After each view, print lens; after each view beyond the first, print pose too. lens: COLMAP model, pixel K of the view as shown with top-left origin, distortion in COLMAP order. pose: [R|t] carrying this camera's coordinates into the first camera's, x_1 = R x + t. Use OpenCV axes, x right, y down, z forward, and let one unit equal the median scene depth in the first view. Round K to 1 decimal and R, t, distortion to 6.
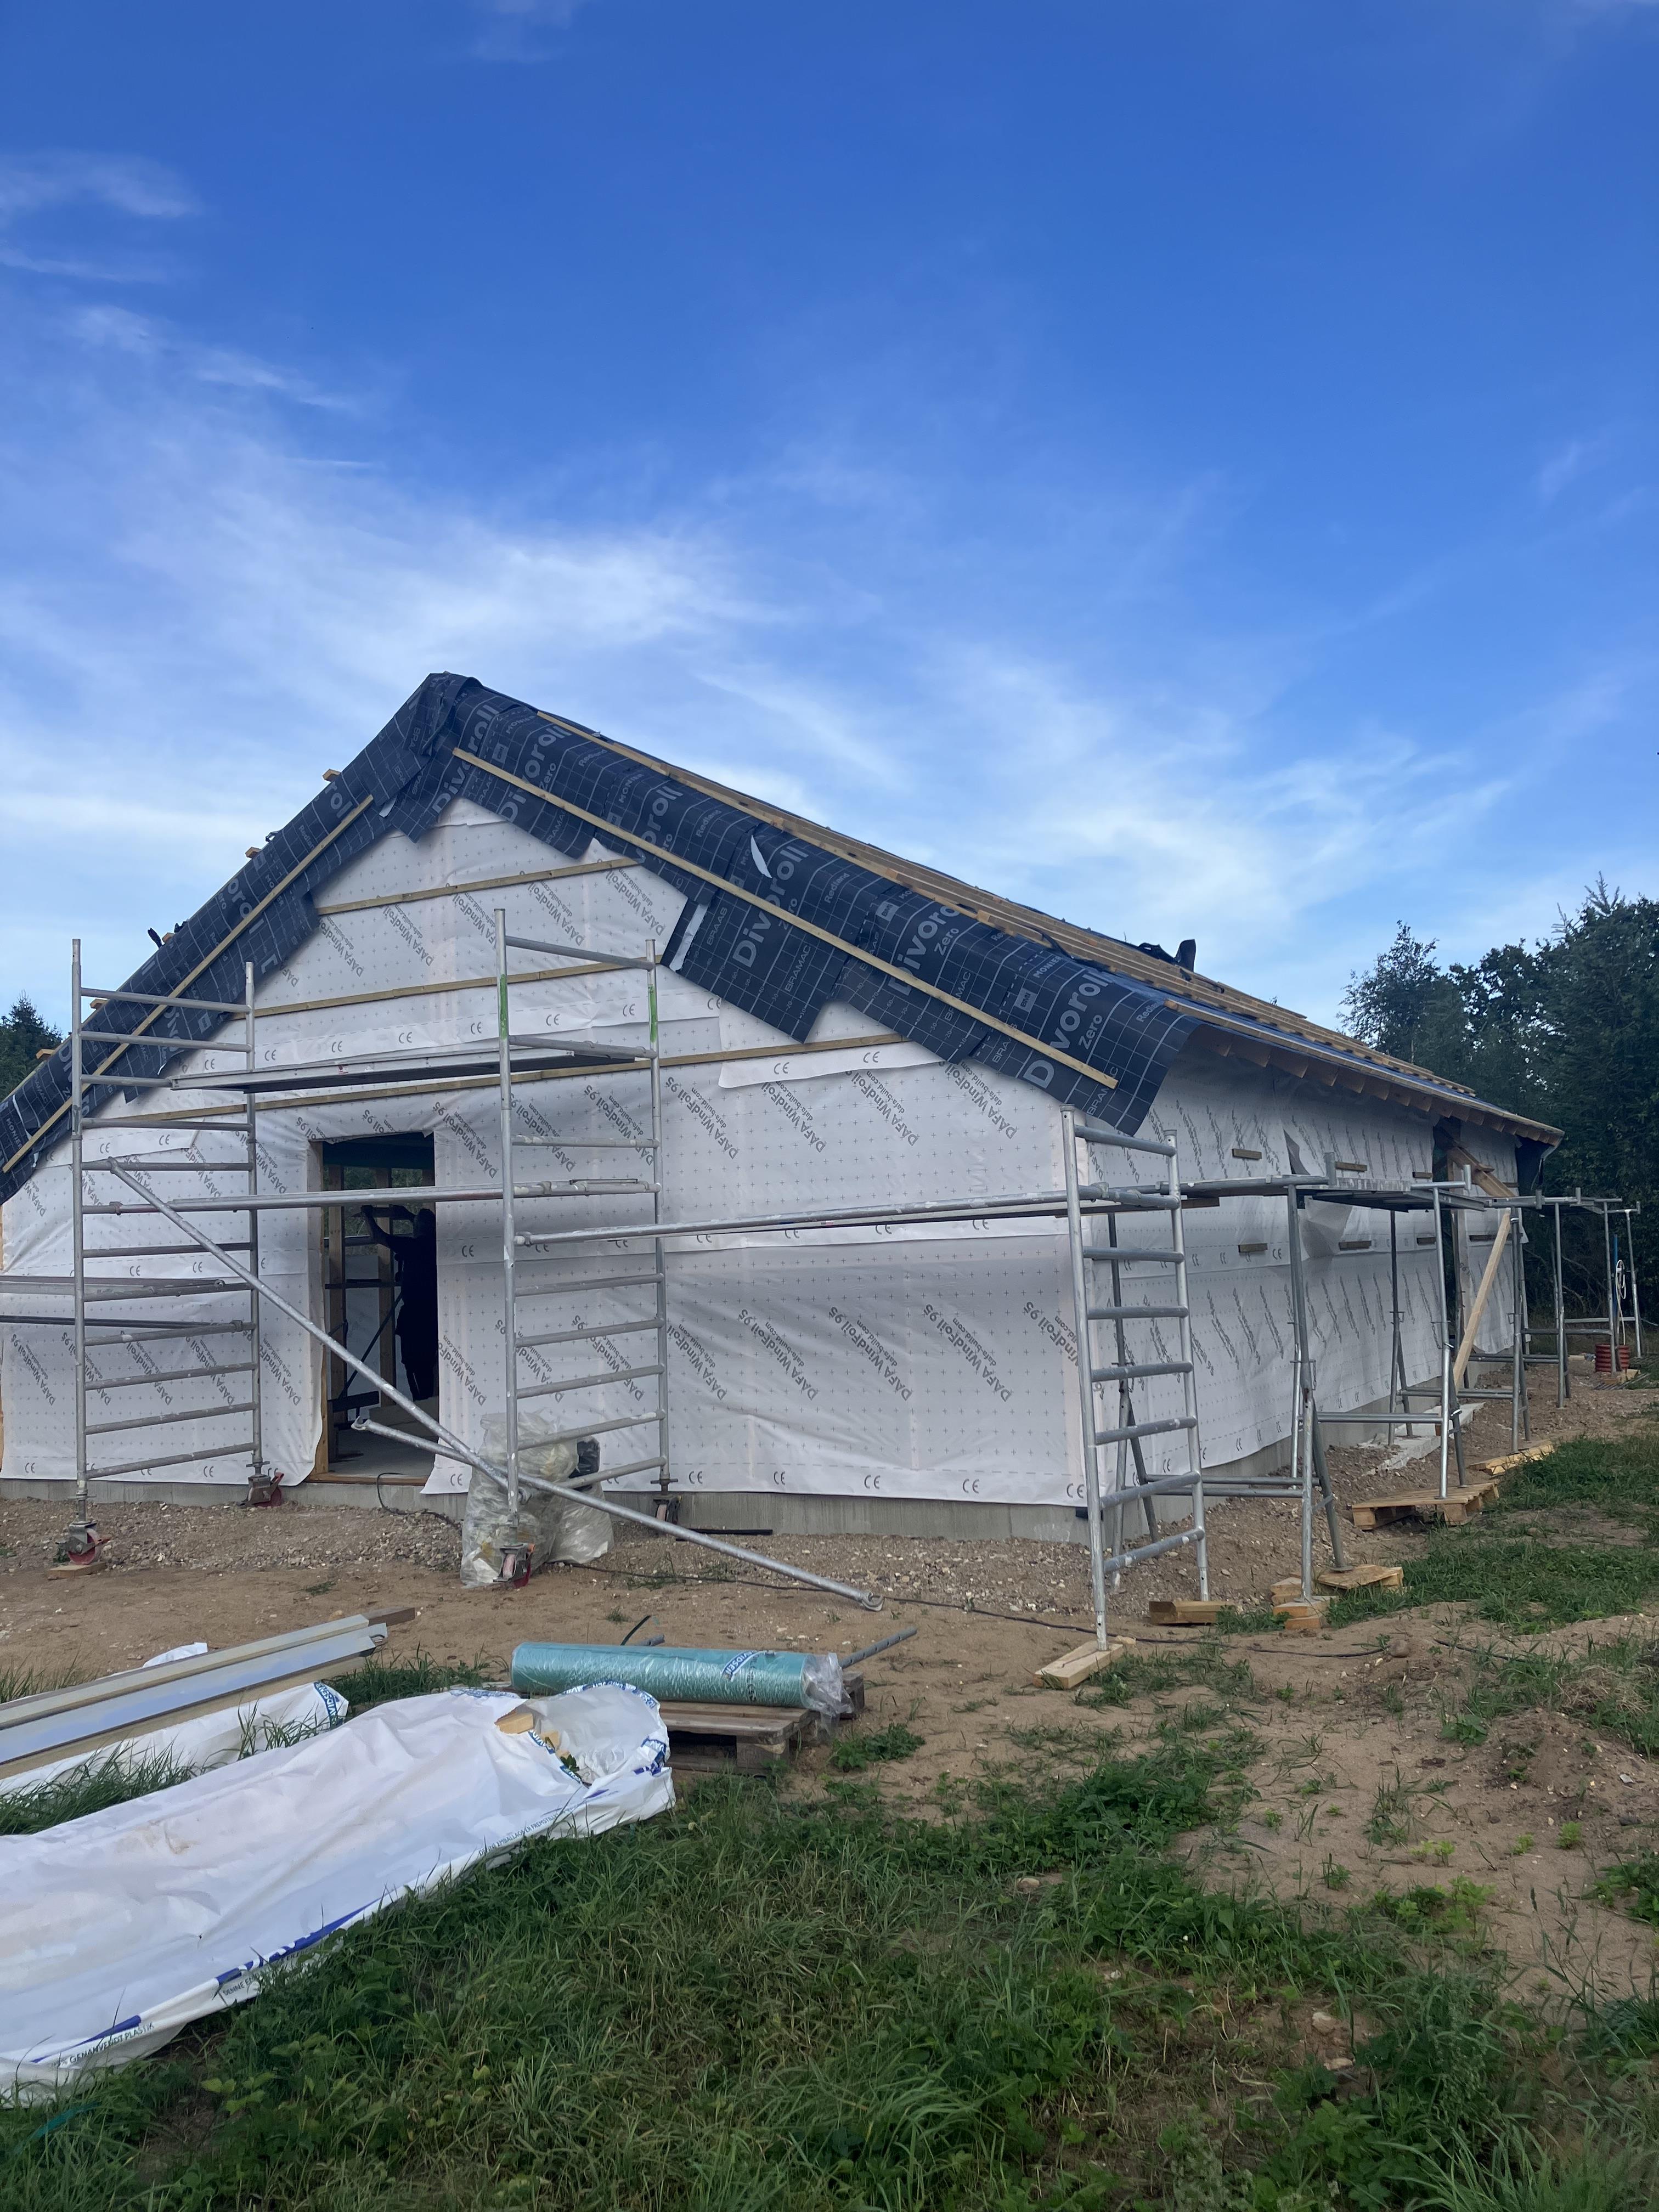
lens RADIAL K [[1849.3, 0, 829.5], [0, 1849.3, 1106.0], [0, 0, 1]] dist [0.108293, -0.165333]
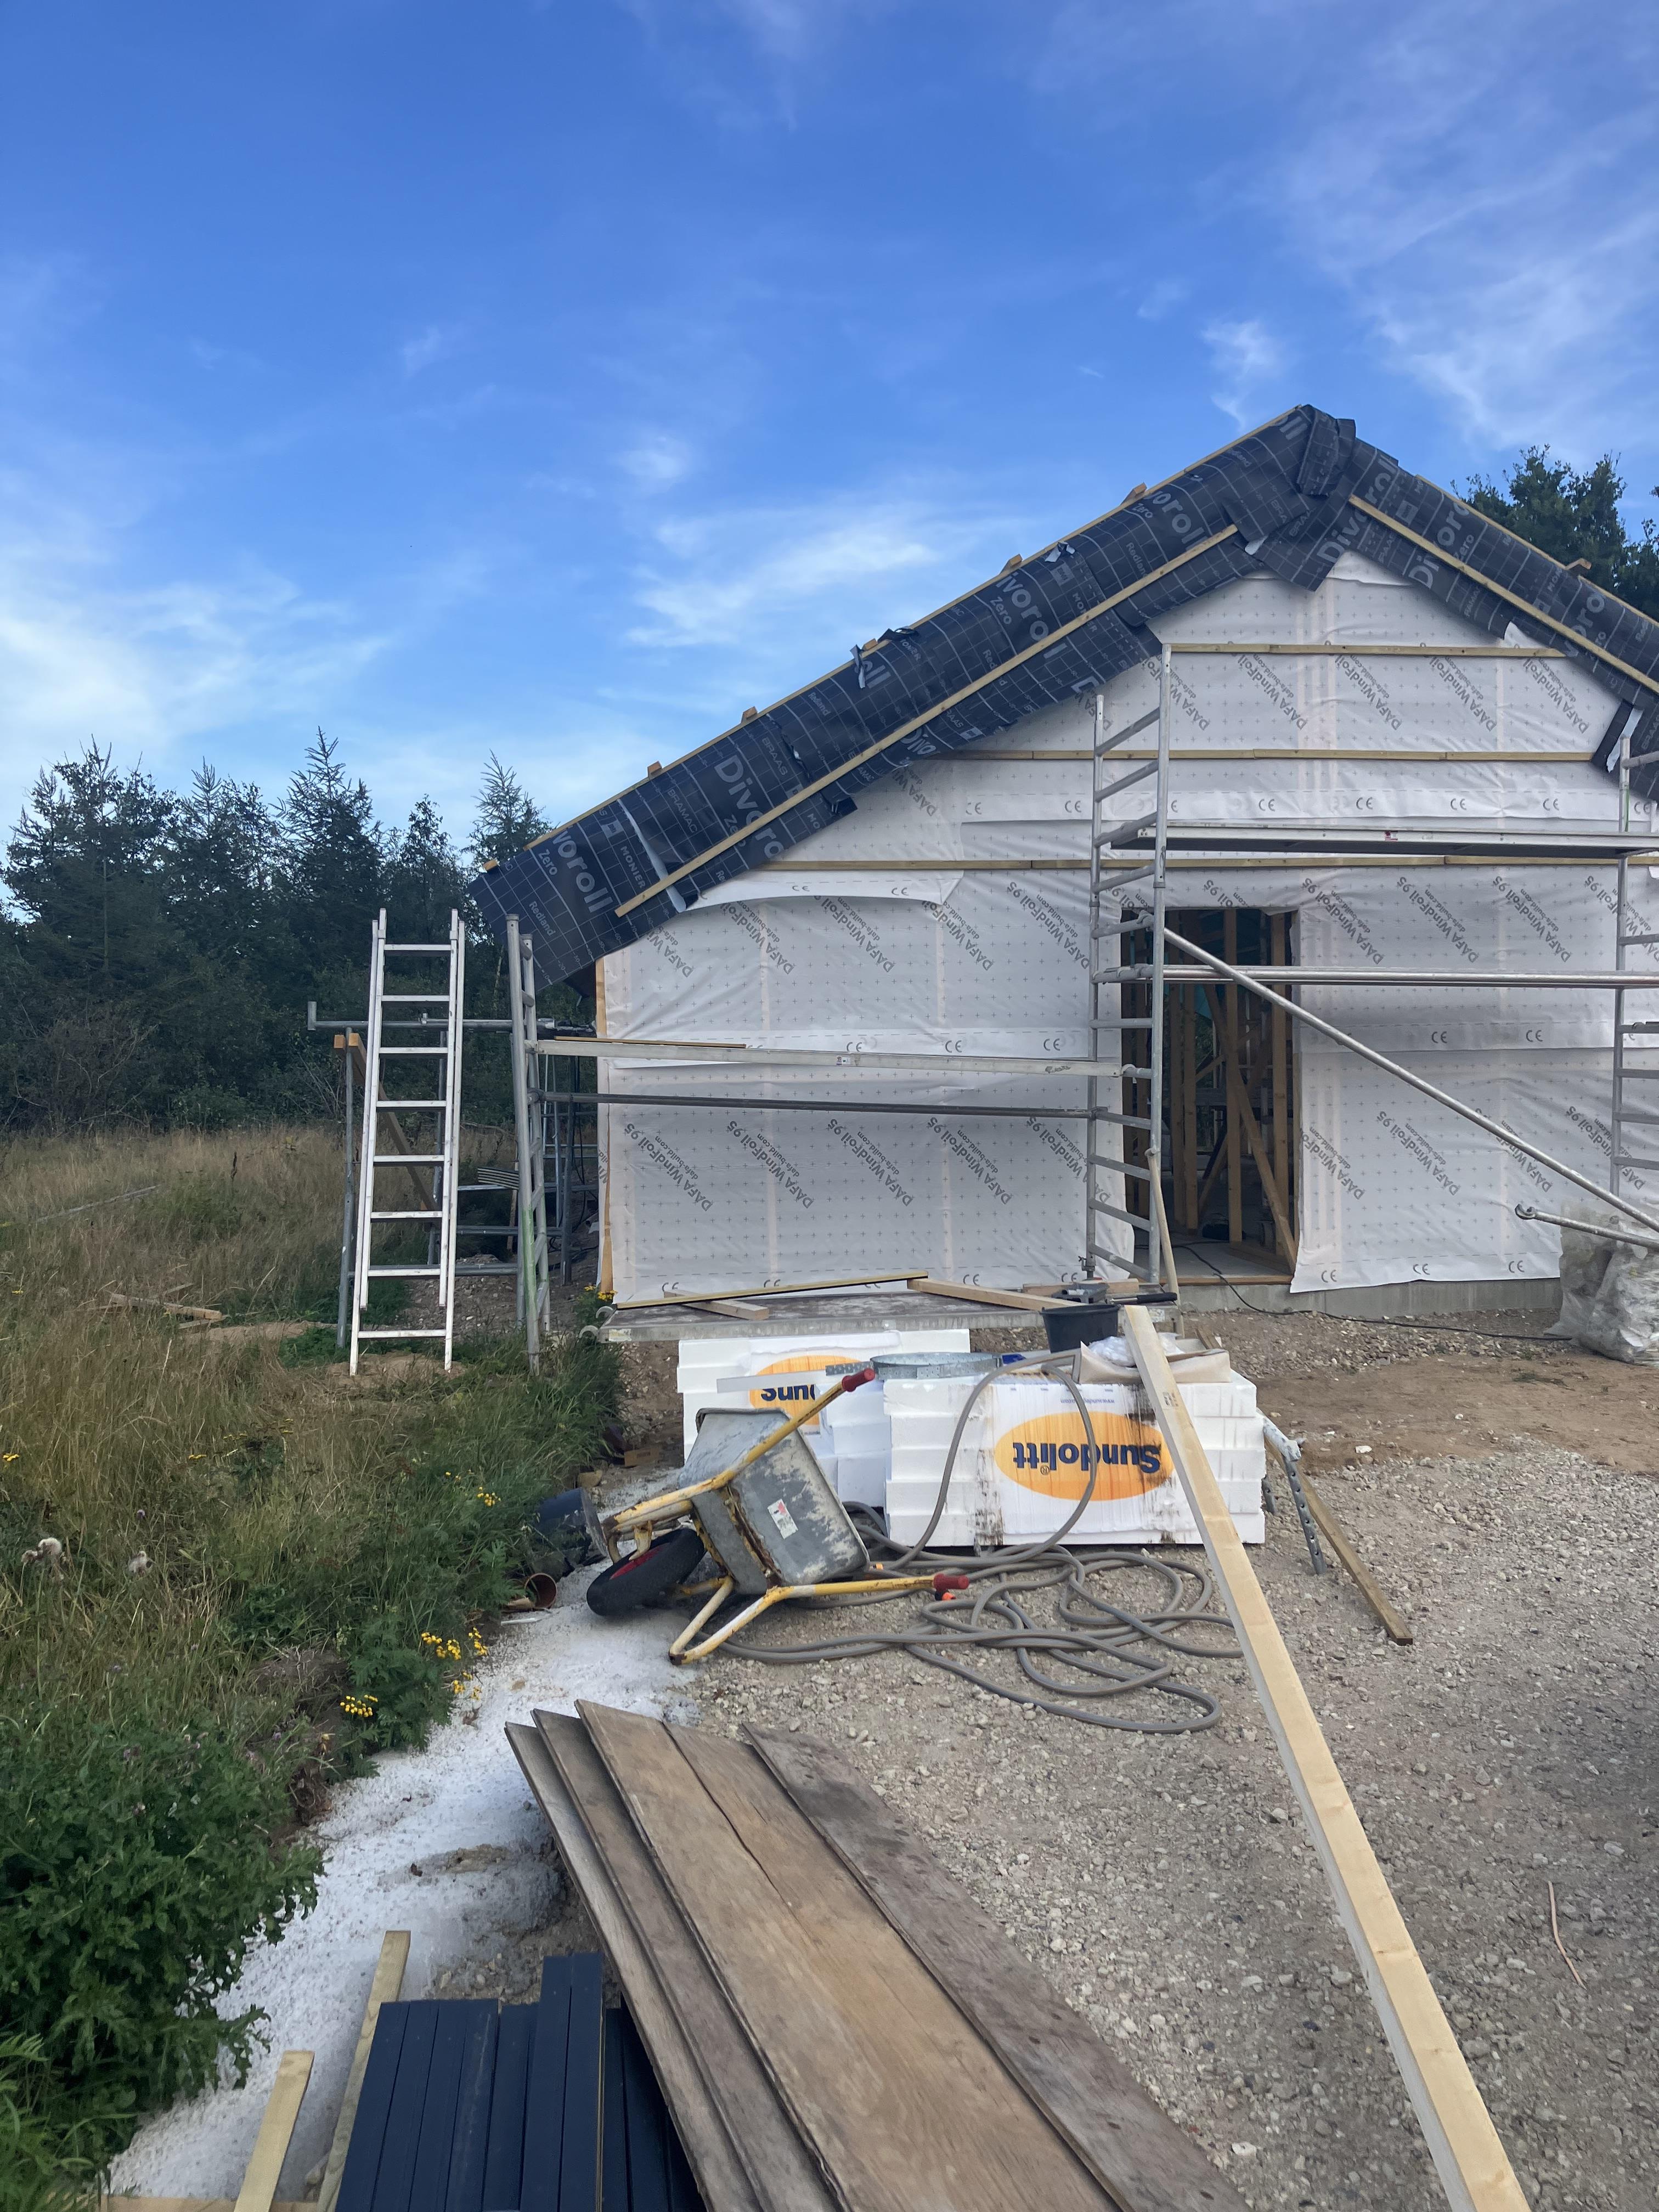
lens RADIAL K [[1788.1, 0, 864.6], [0, 1788.1, 1113.2], [0, 0, 1]] dist [-0.001836, 0.007889]
pose [[0.816137, 0.013243, 0.577707, -0.985299], [-0.067887, 0.995012, 0.073097, 0.070068], [-0.573857, -0.098875, 0.812965, 0.421350]]
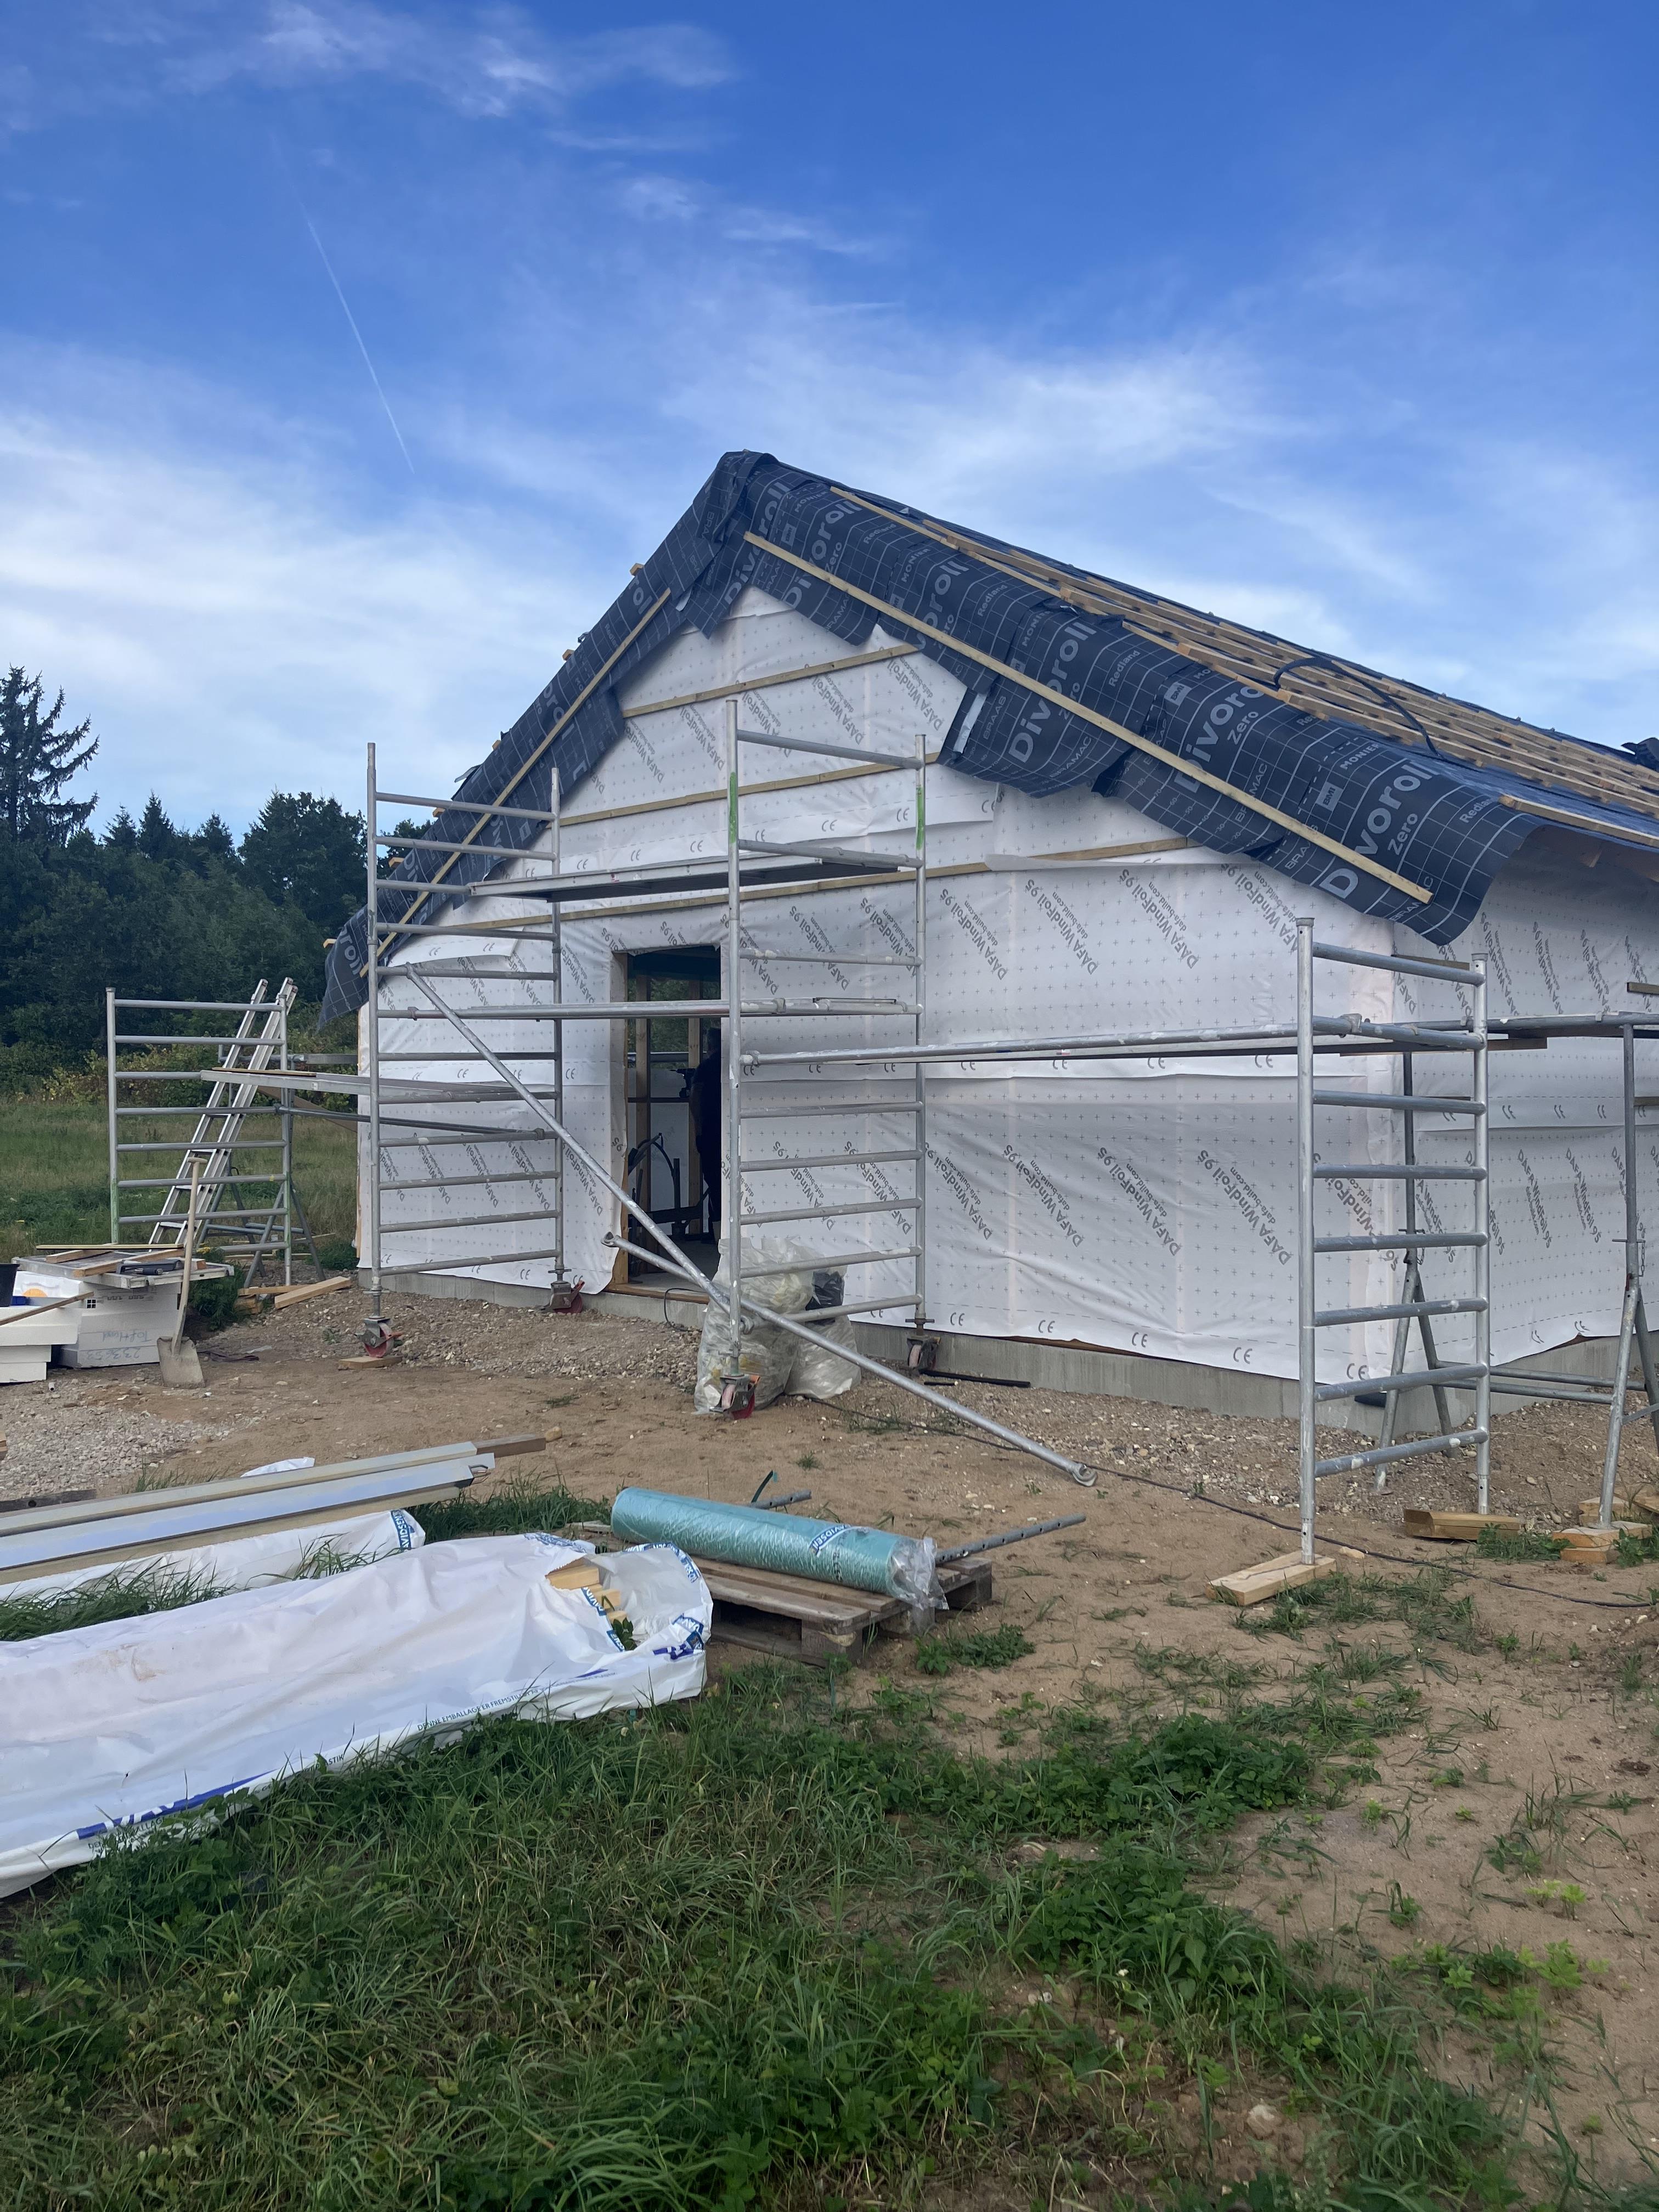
lens RADIAL K [[1840.2, 0, 793.3], [0, 1840.2, 1111.7], [0, 0, 1]] dist [0.040554, -0.014038]
pose [[0.957418, 0.042687, -0.285531, 0.107575], [-0.014246, 0.994789, 0.100953, 0.003680], [0.288353, -0.092587, 0.953037, 0.104278]]
